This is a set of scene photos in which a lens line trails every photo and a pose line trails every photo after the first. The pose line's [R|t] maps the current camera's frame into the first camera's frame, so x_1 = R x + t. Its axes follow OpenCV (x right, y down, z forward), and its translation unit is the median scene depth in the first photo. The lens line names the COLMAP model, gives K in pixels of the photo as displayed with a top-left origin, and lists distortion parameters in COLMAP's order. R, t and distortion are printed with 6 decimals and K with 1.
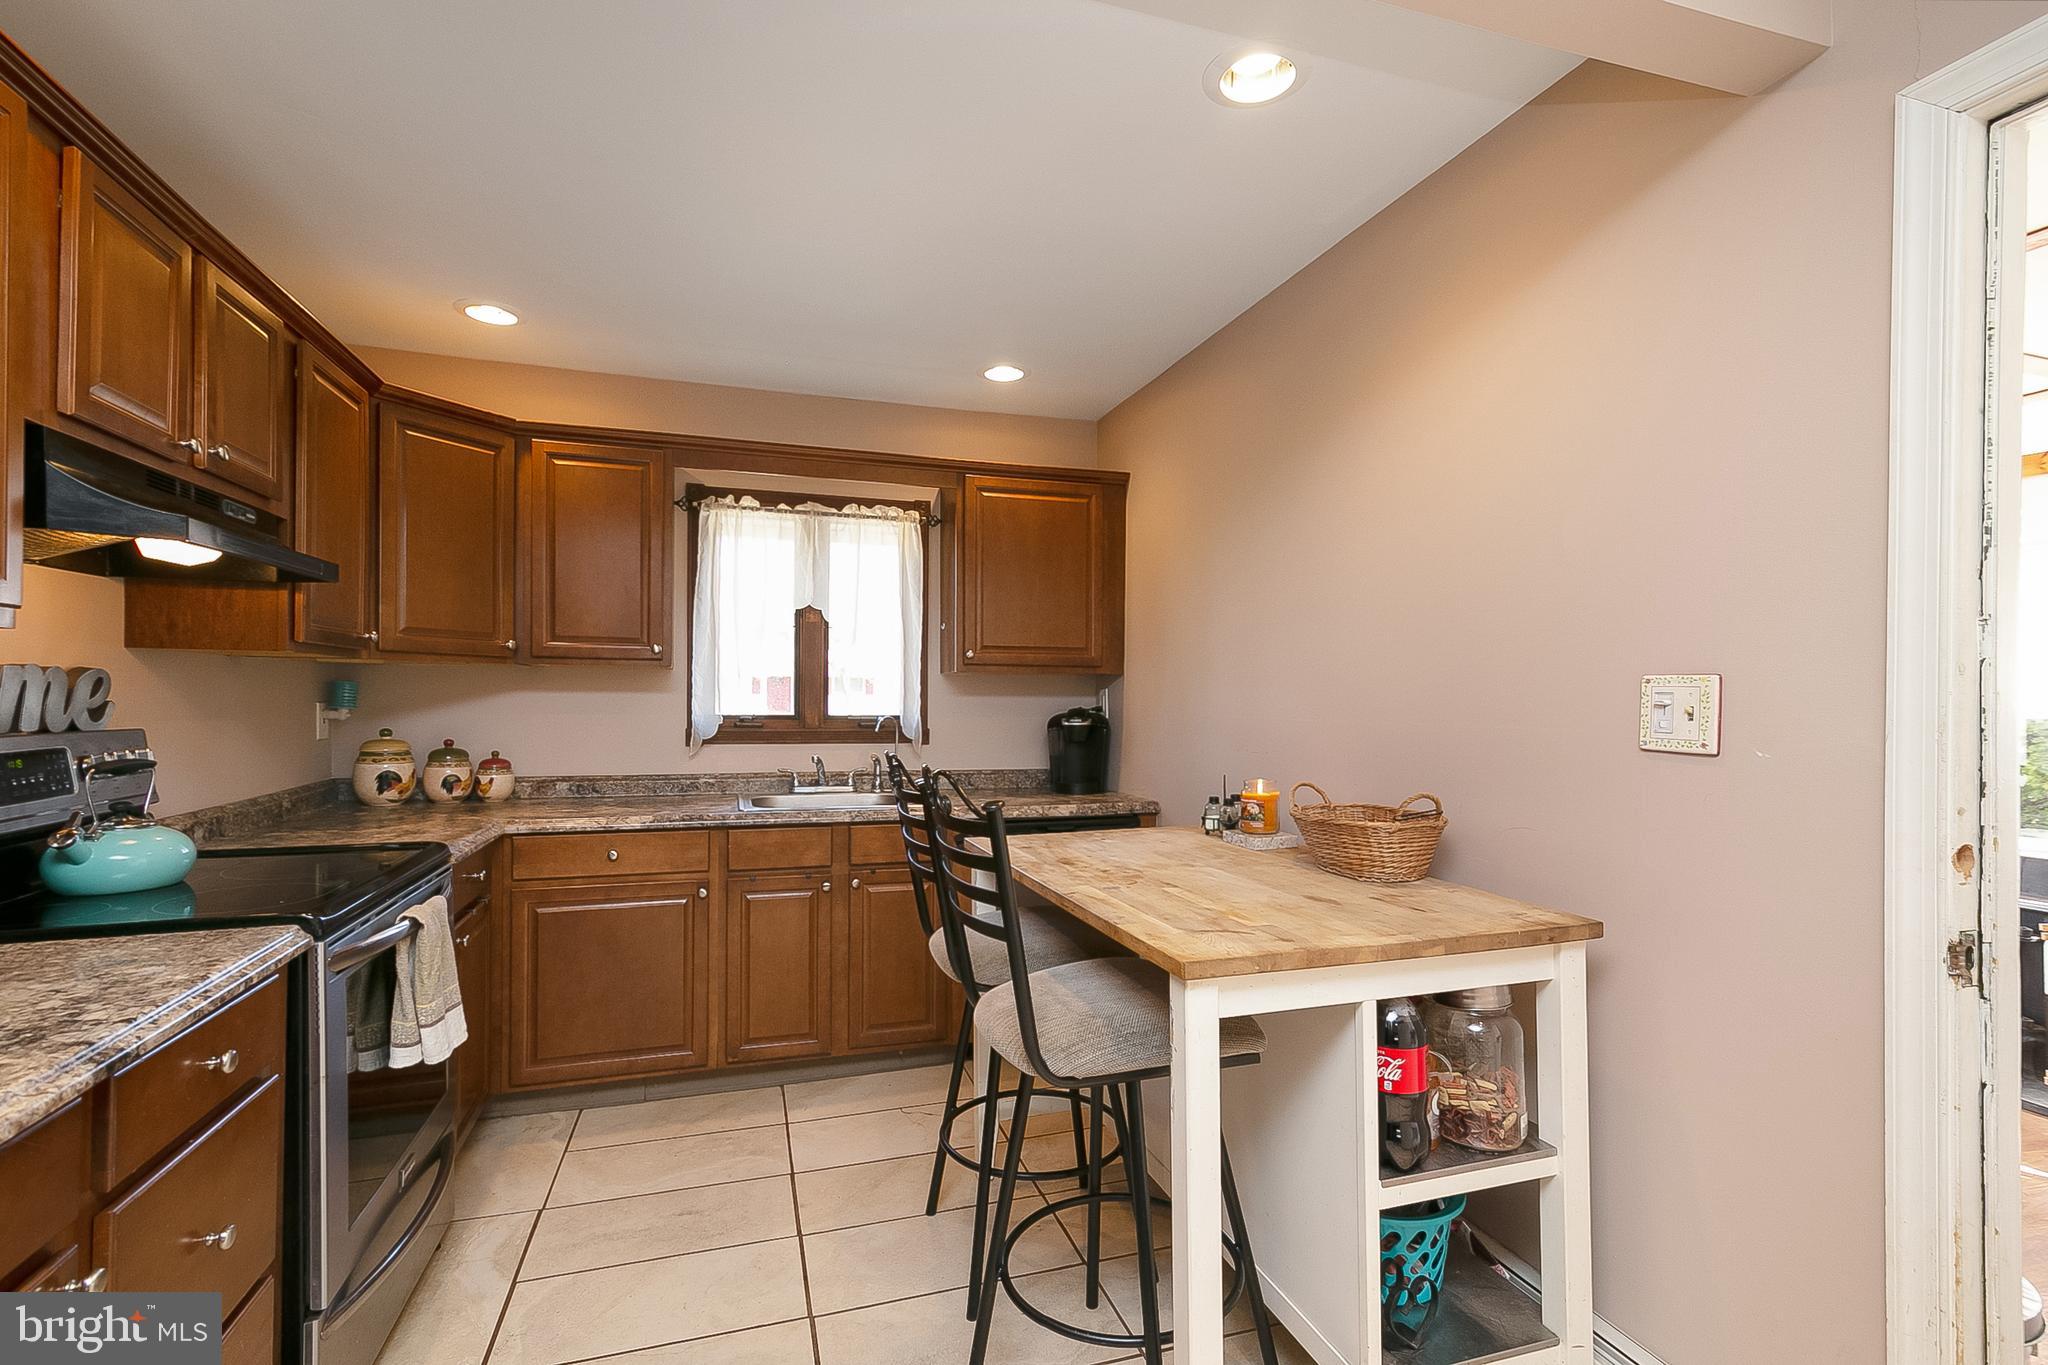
lens RADIAL K [[934.7, 0, 1026.9], [0, 934.7, 680.3], [0, 0, 1]] dist [0.018864, 0.000199]
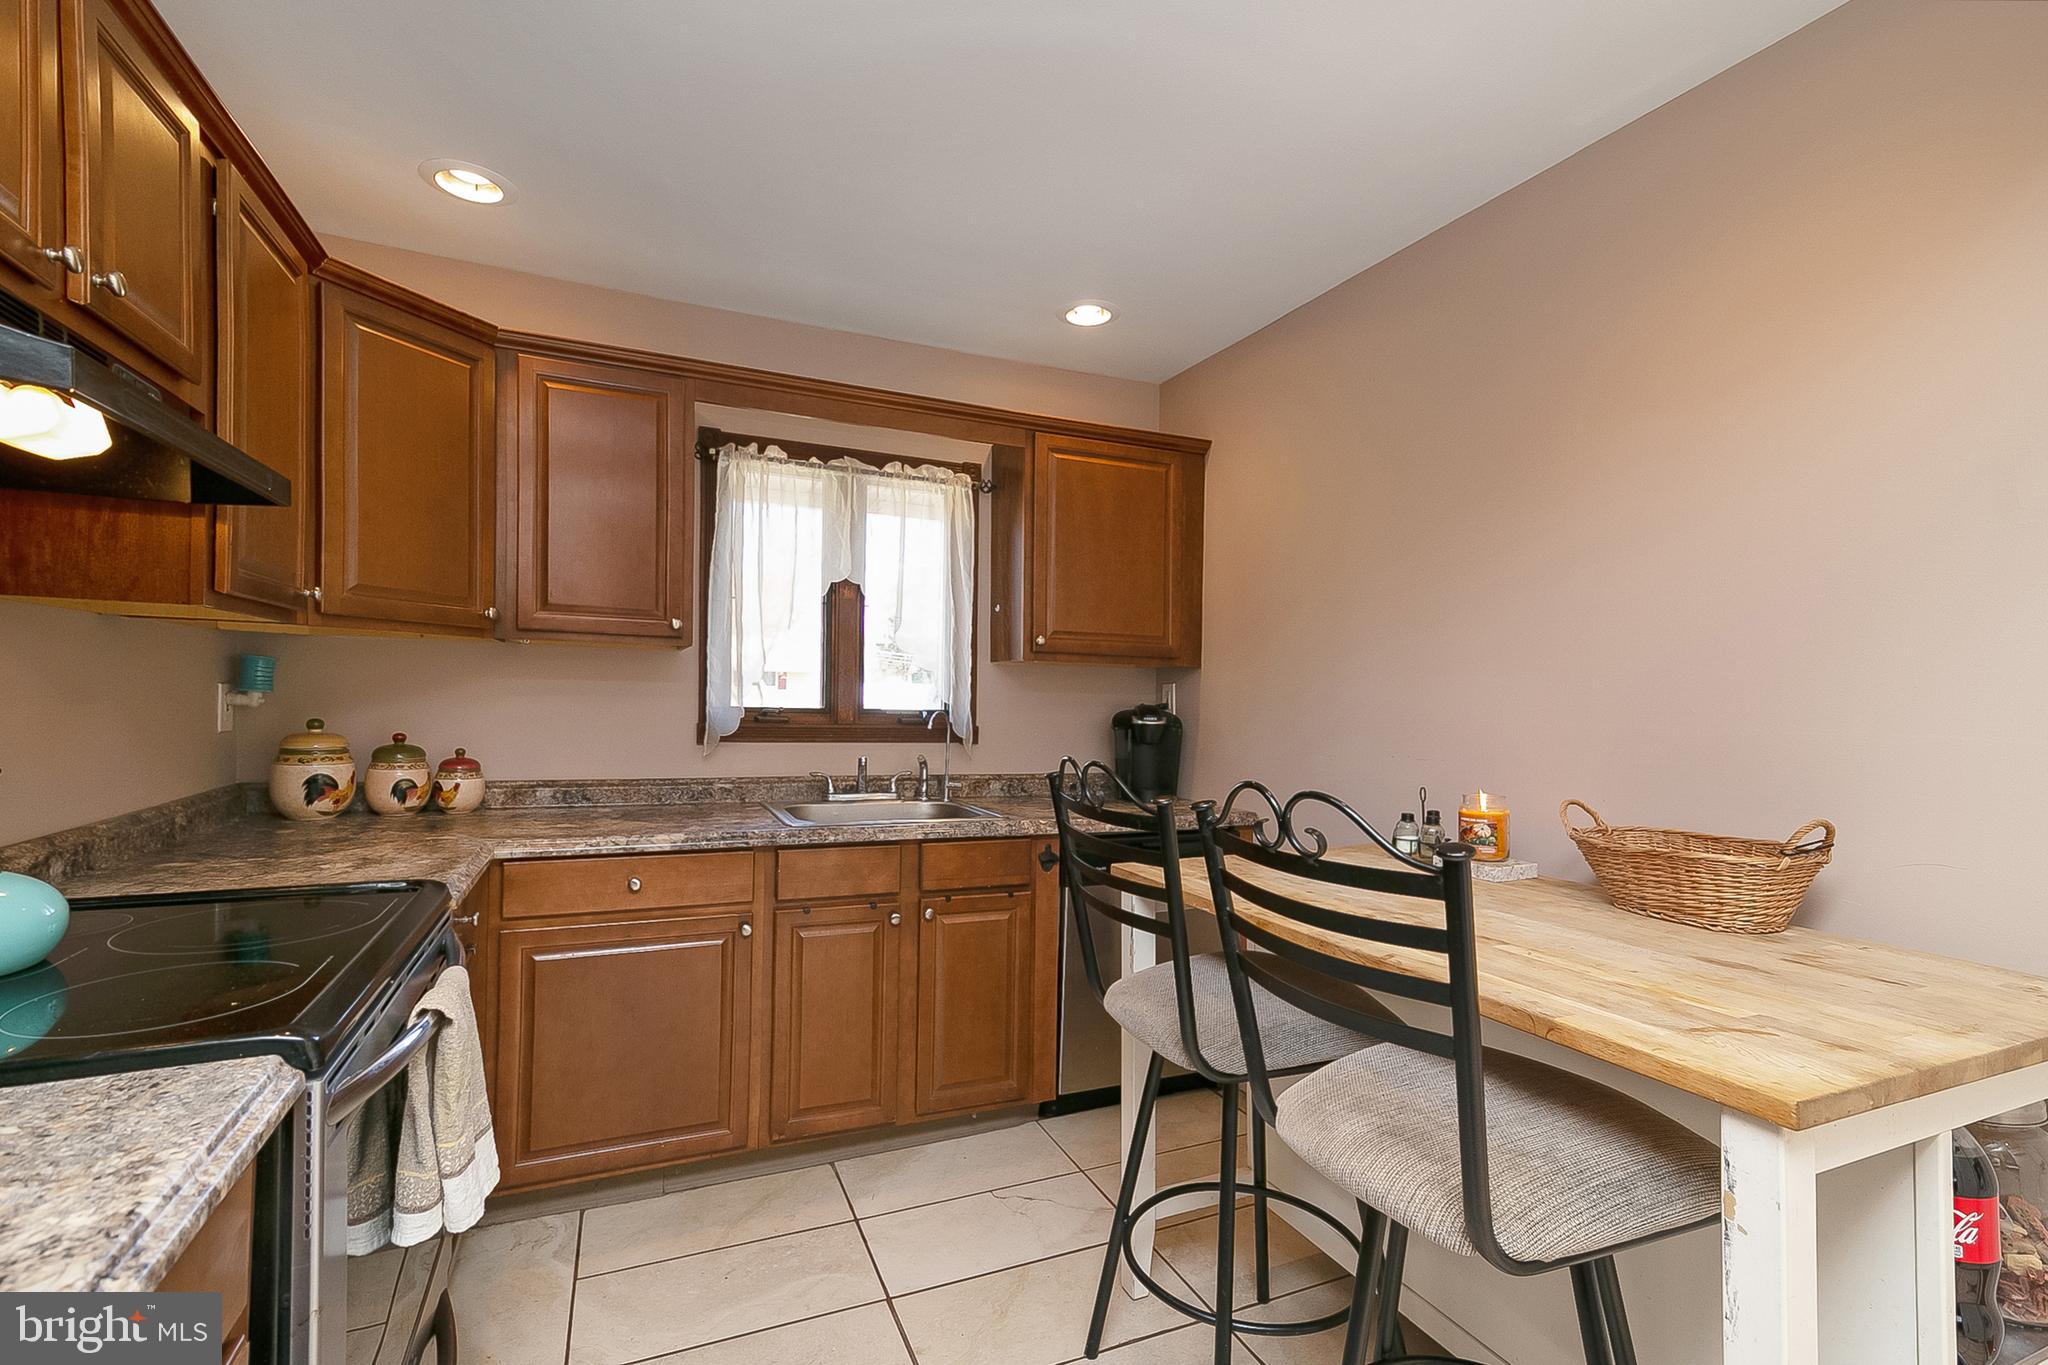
lens RADIAL K [[918.1, 0, 1028.5], [0, 918.1, 681.3], [0, 0, 1]] dist [0.023371, -0.003685]
pose [[0.994220, 0.016748, 0.106043, -0.183044], [-0.016953, 0.999856, 0.001039, 0.010234], [-0.106011, -0.002831, 0.994361, 0.185842]]
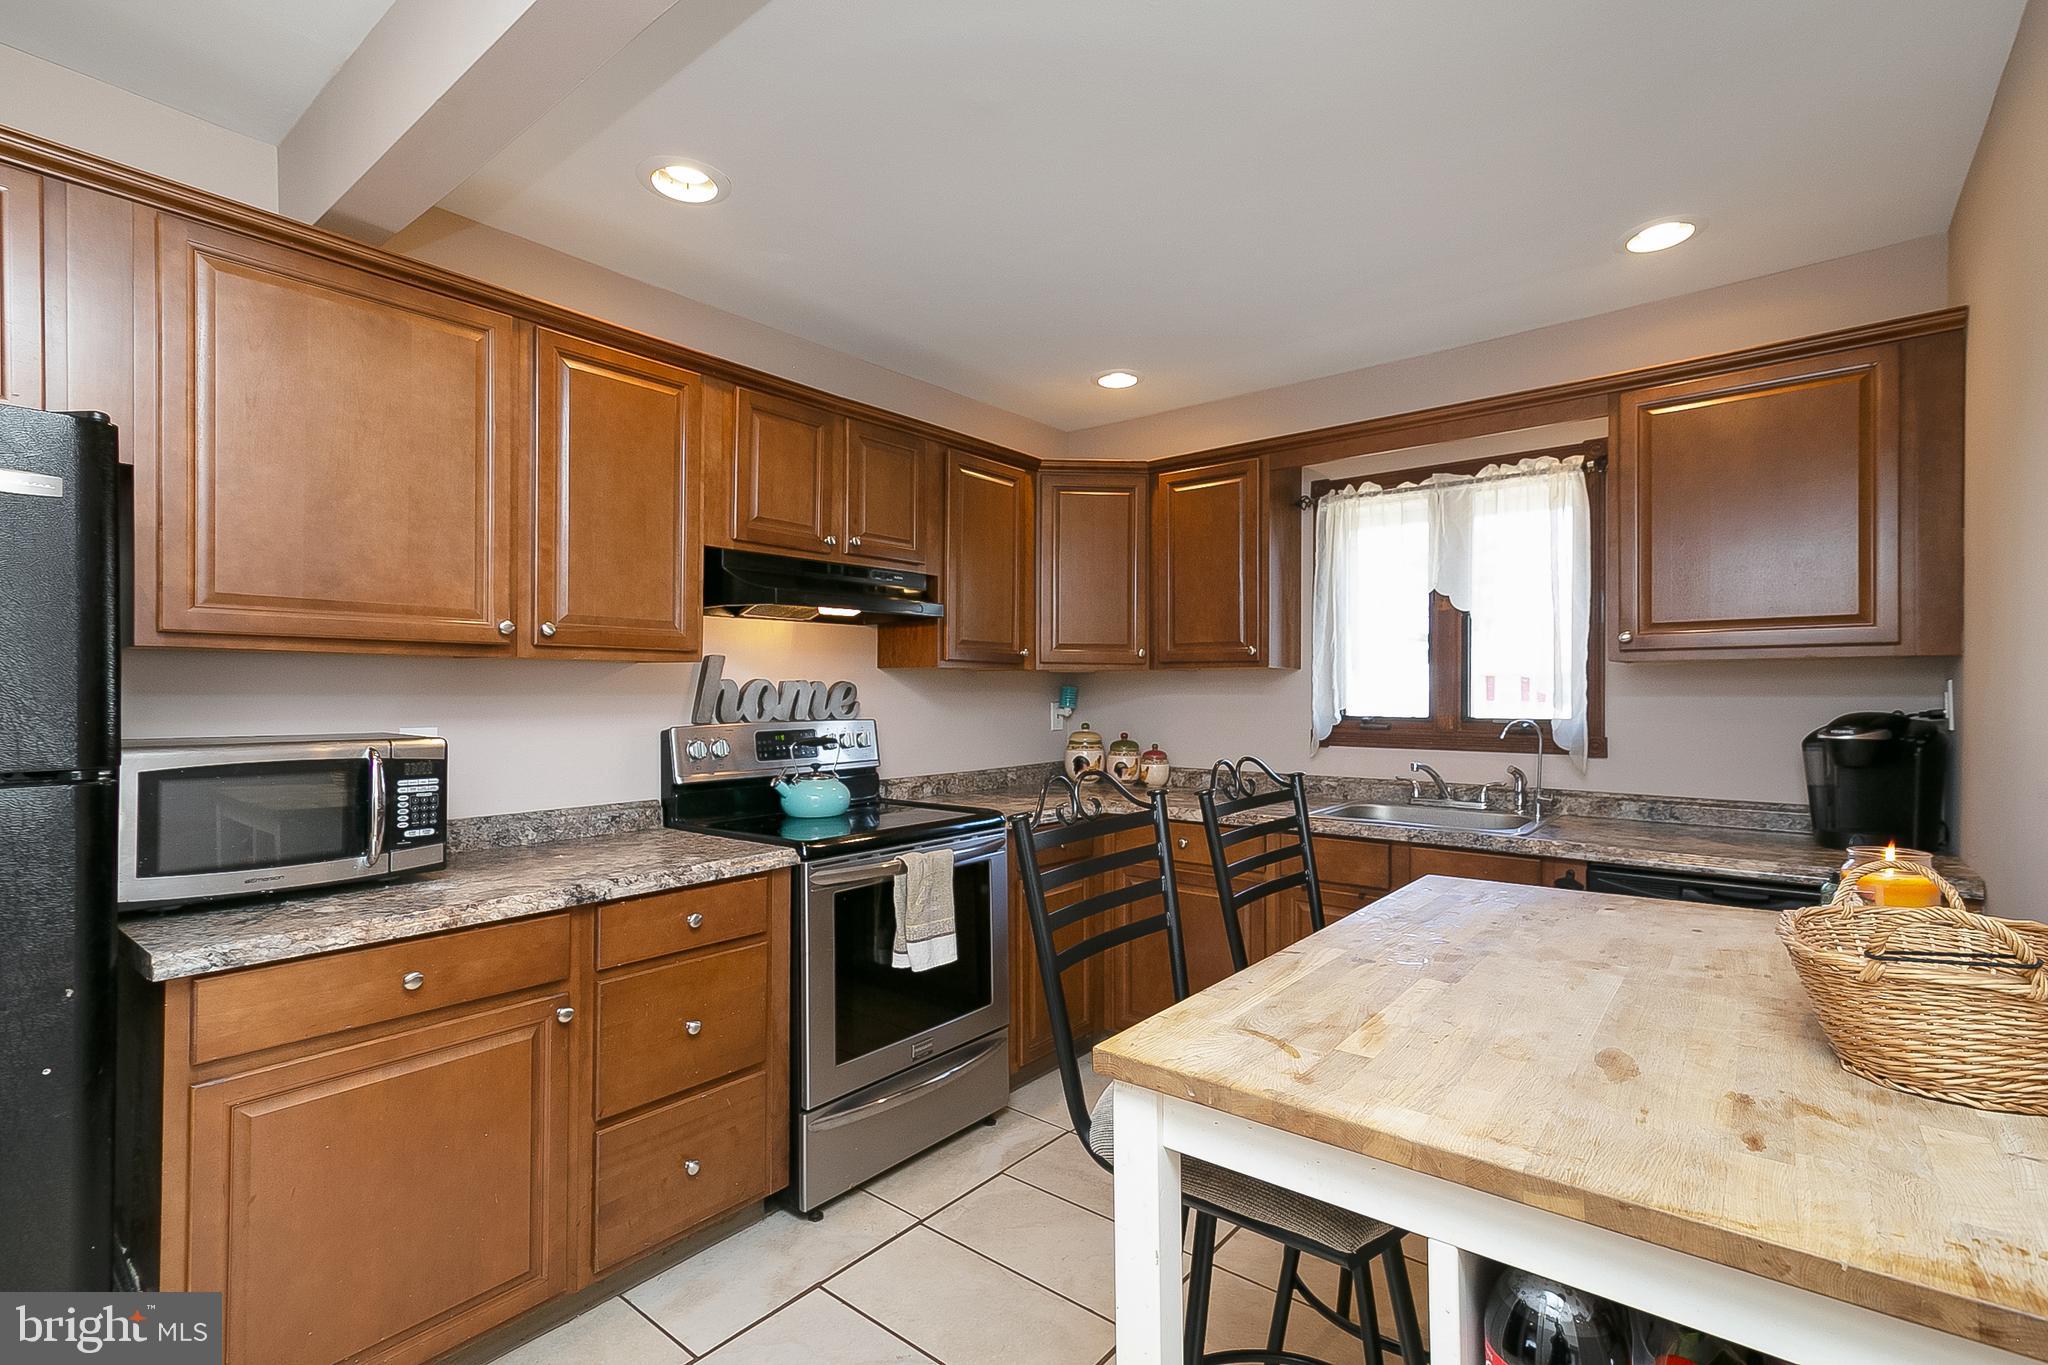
lens RADIAL K [[934.7, 0, 1026.9], [0, 934.7, 680.3], [0, 0, 1]] dist [0.018864, 0.000199]
pose [[0.547395, -0.019759, -0.836641, 0.342939], [0.019793, 0.999747, -0.010662, 0.004920], [0.836640, -0.010723, 0.547647, 0.235867]]
